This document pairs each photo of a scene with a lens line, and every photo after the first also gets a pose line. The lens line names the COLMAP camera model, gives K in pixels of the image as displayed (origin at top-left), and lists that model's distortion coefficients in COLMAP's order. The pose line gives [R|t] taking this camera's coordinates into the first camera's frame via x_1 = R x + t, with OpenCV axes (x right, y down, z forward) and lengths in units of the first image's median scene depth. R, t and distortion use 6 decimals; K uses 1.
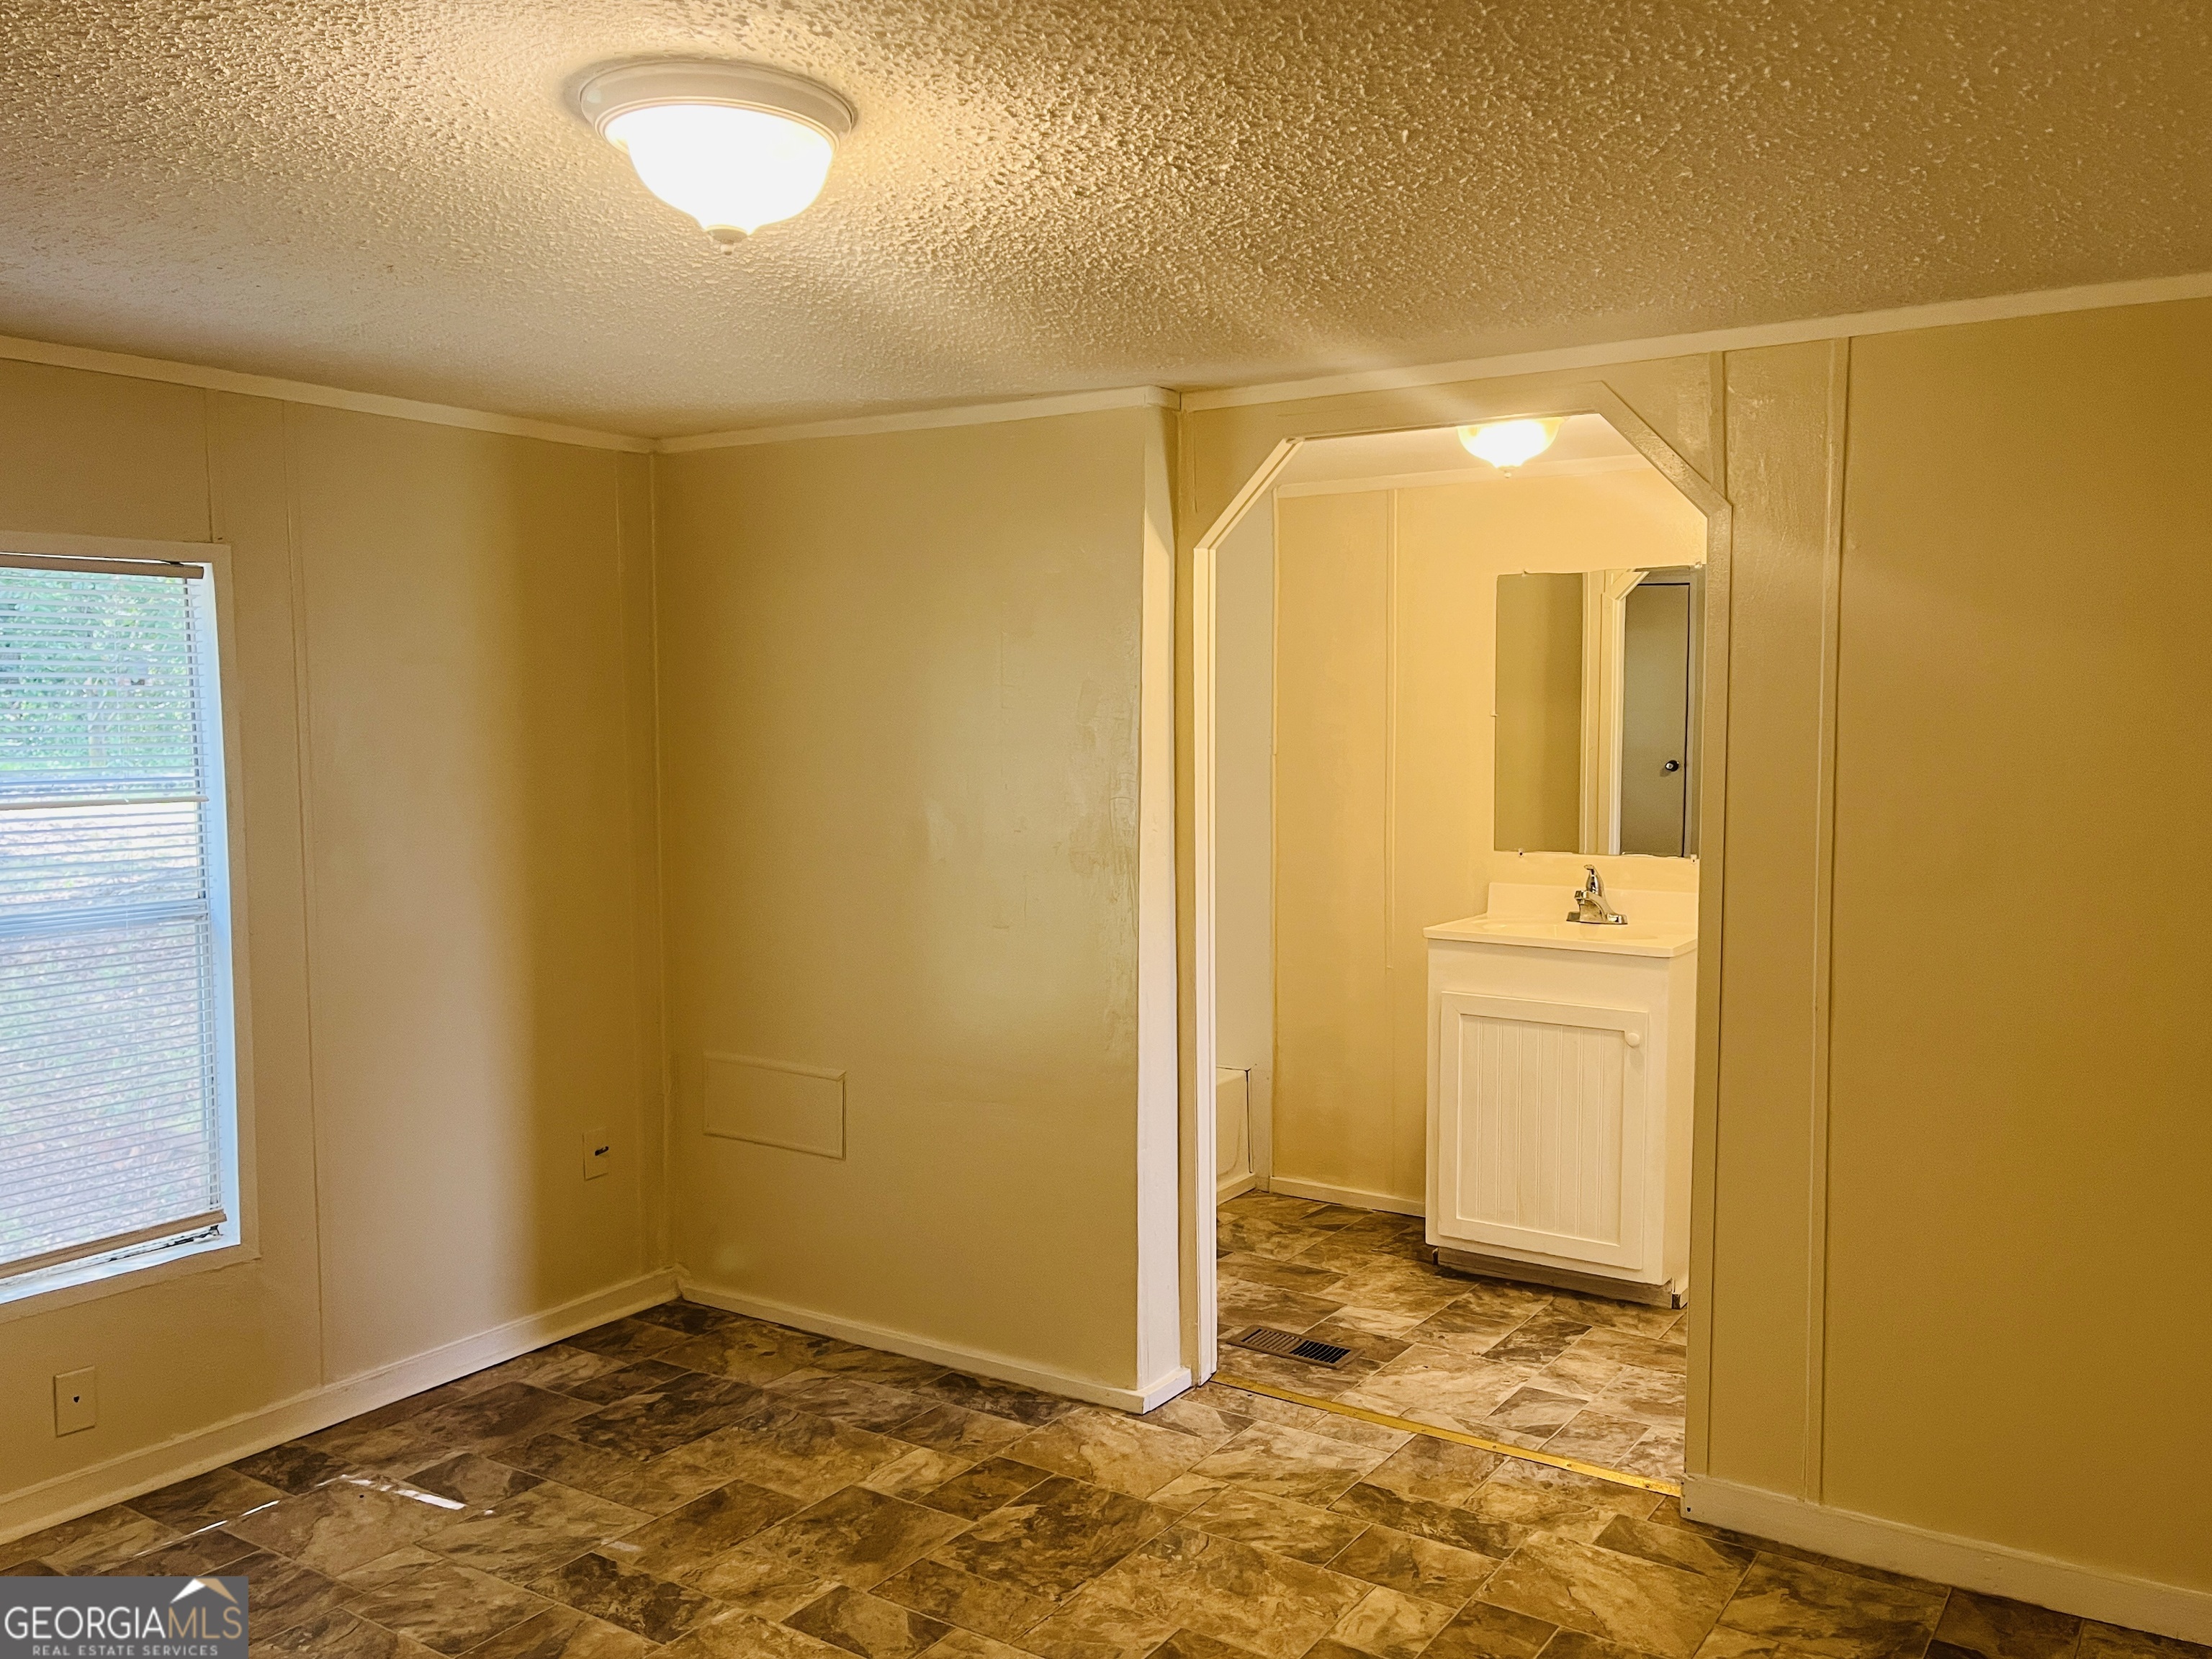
lens RADIAL K [[1727.0, 0, 1106.0], [0, 1727.0, 829.5], [0, 0, 1]] dist [0.030455, -0.014807]
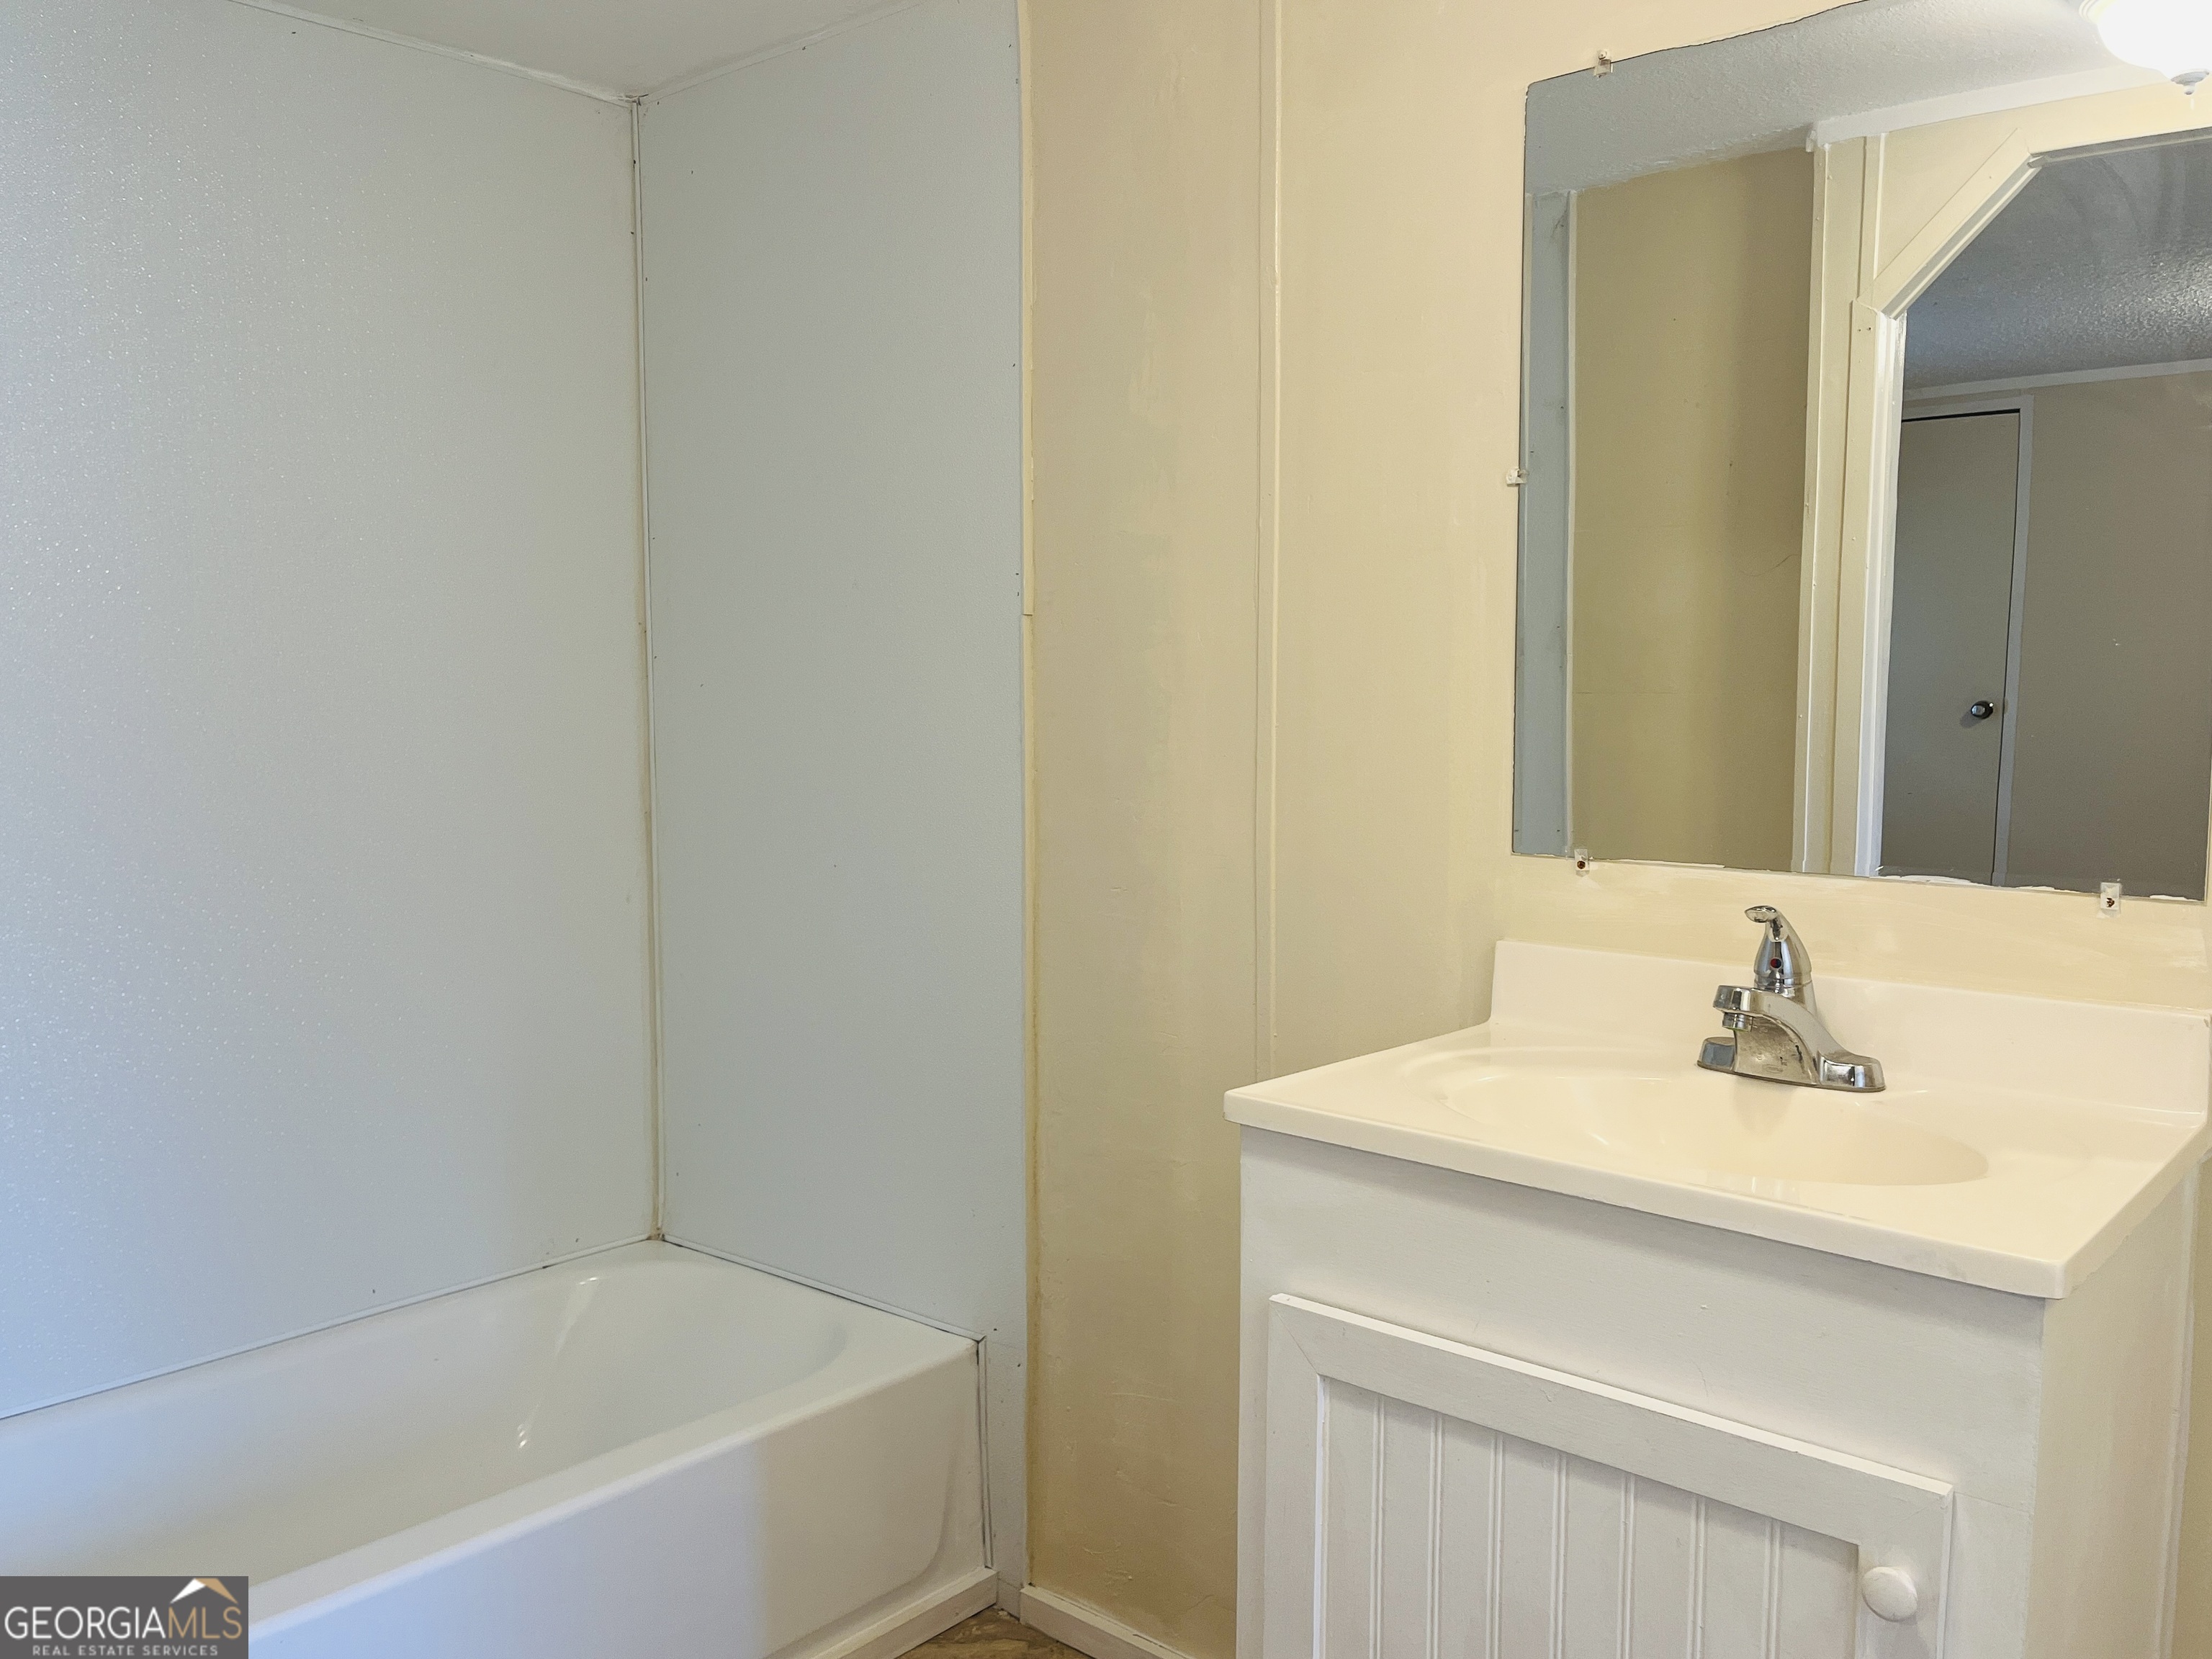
lens RADIAL K [[1727.0, 0, 1106.0], [0, 1727.0, 829.5], [0, 0, 1]] dist [0.030455, -0.014807]
pose [[0.990073, 0.015014, -0.139747, 0.199190], [-0.013099, 0.999807, 0.014618, 0.002086], [0.139940, -0.012642, 0.990079, 0.650079]]
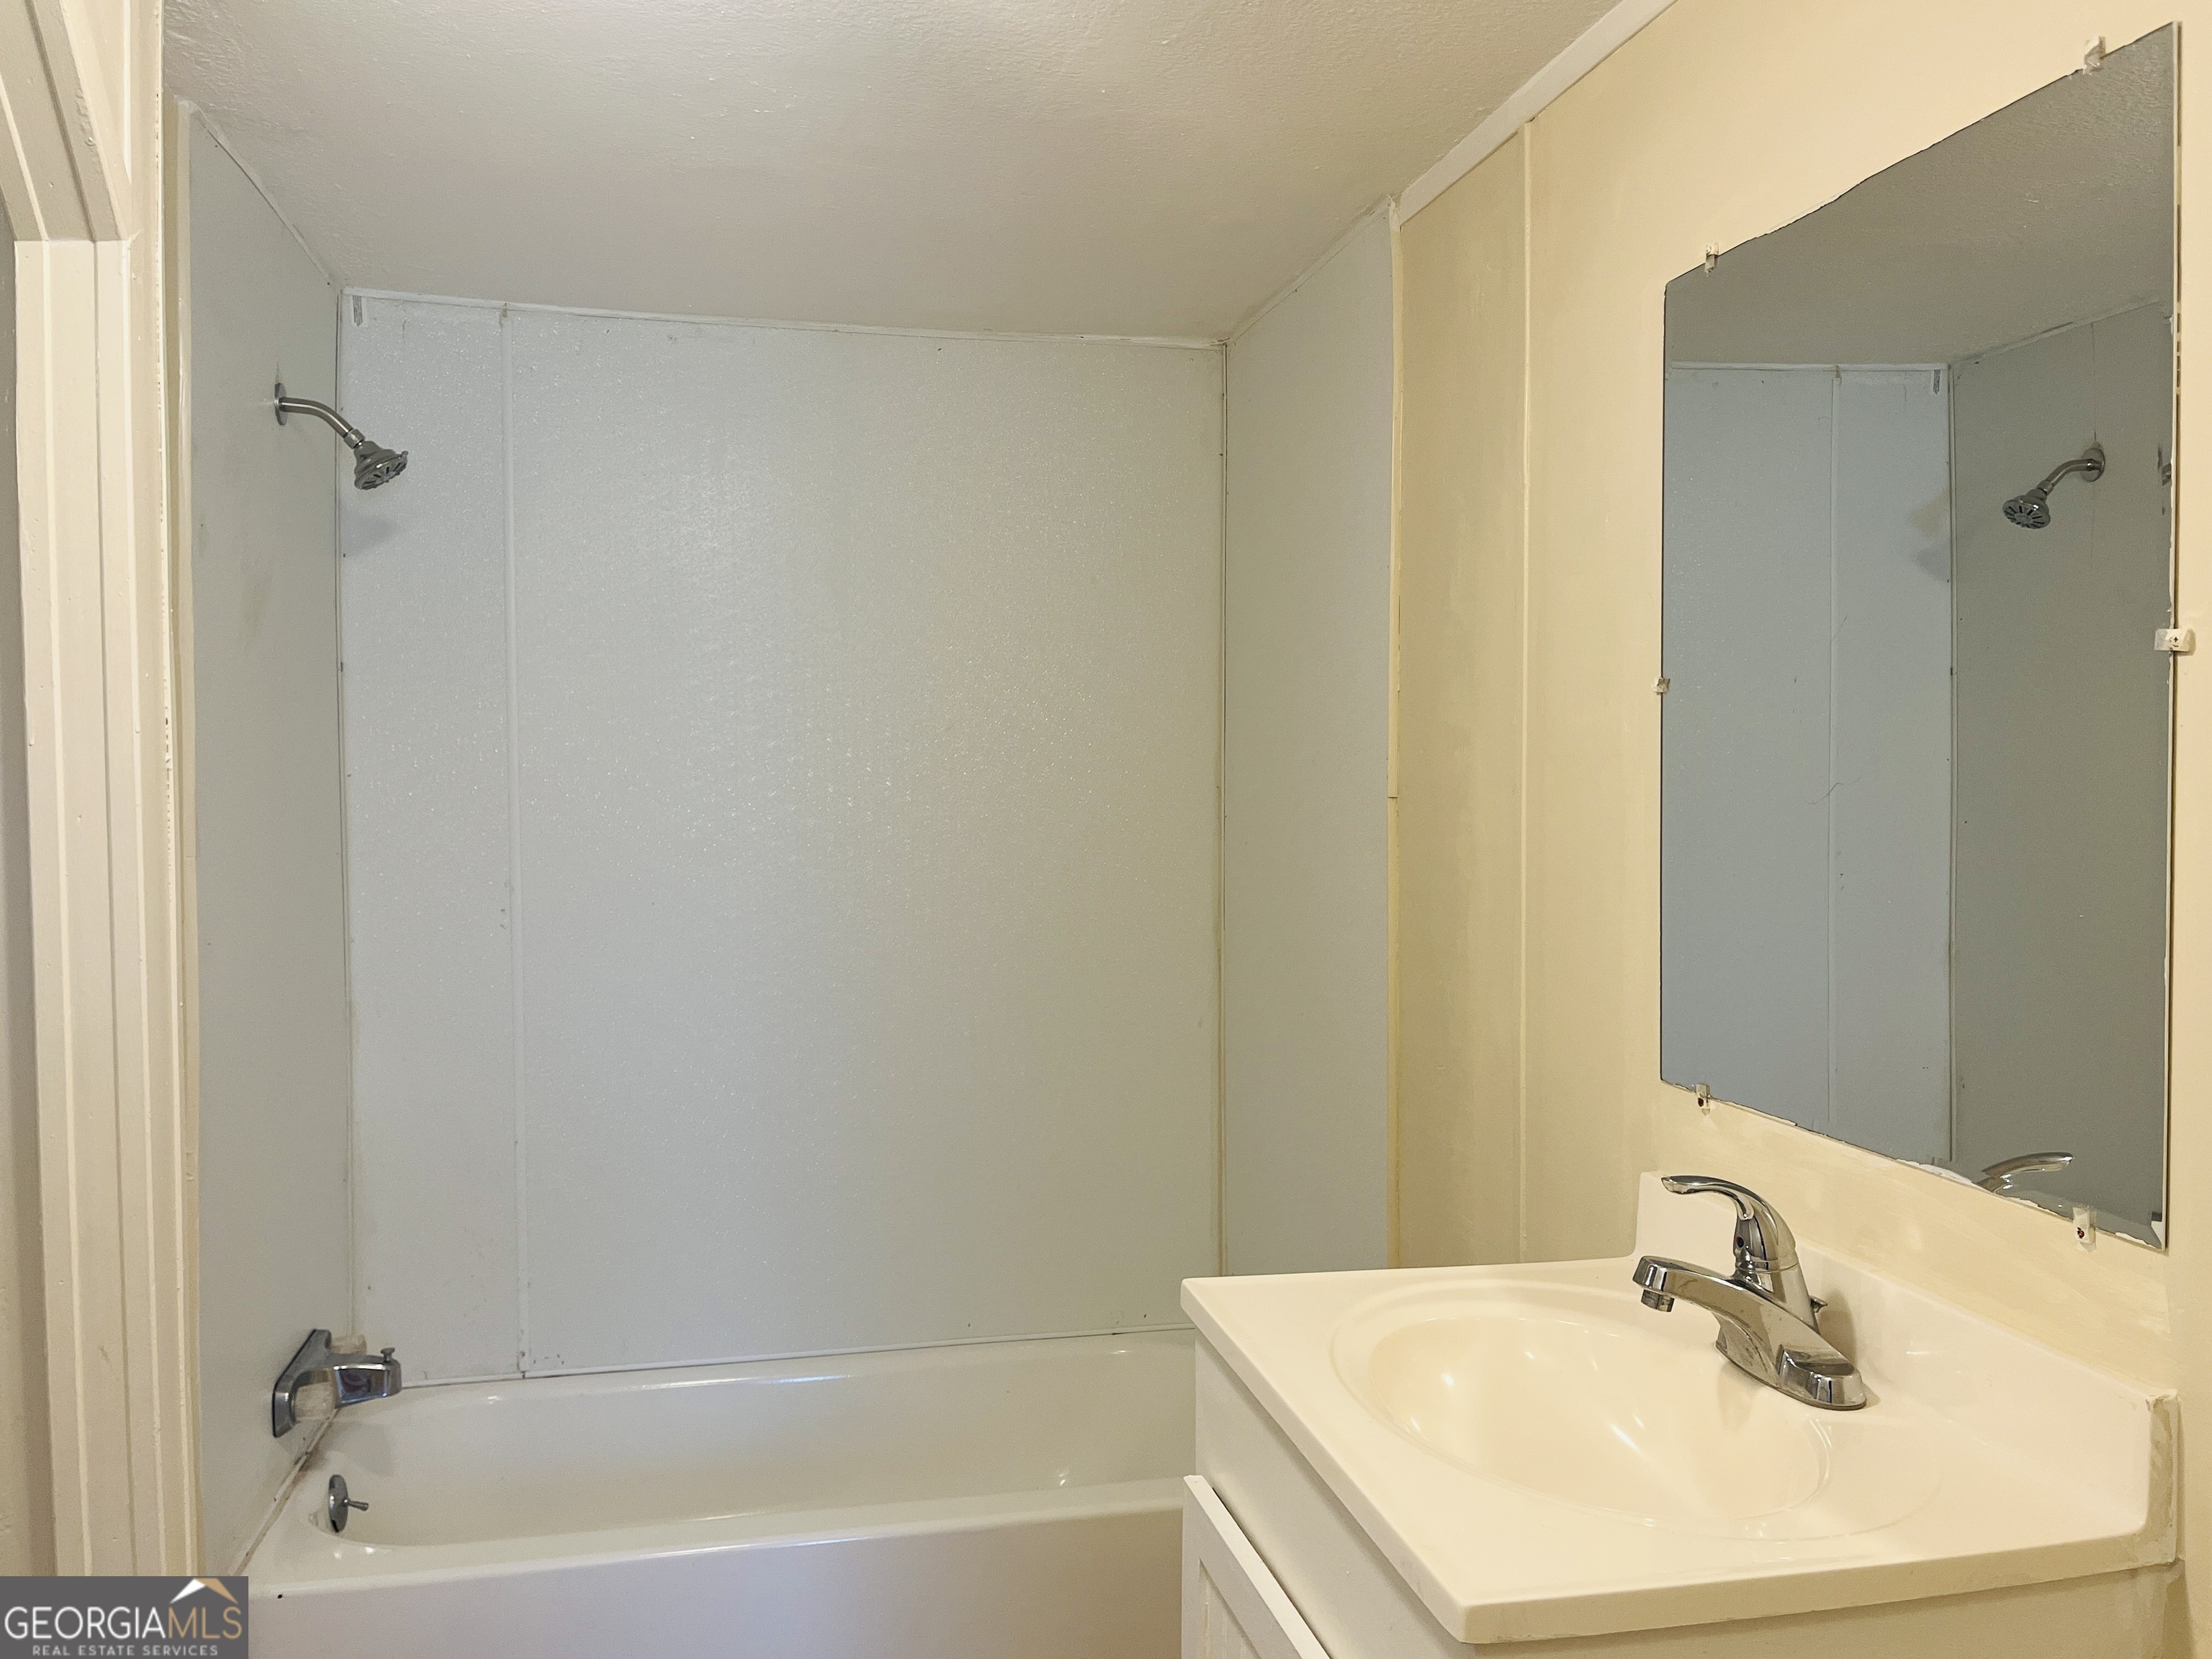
lens RADIAL K [[1699.0, 0, 1106.0], [0, 1699.0, 829.5], [0, 0, 1]] dist [-0.010857, -0.009439]
pose [[0.715823, 0.028413, -0.697704, 0.385599], [-0.052516, 0.998533, -0.013216, -0.027767], [0.696304, 0.046101, 0.716264, 0.703040]]
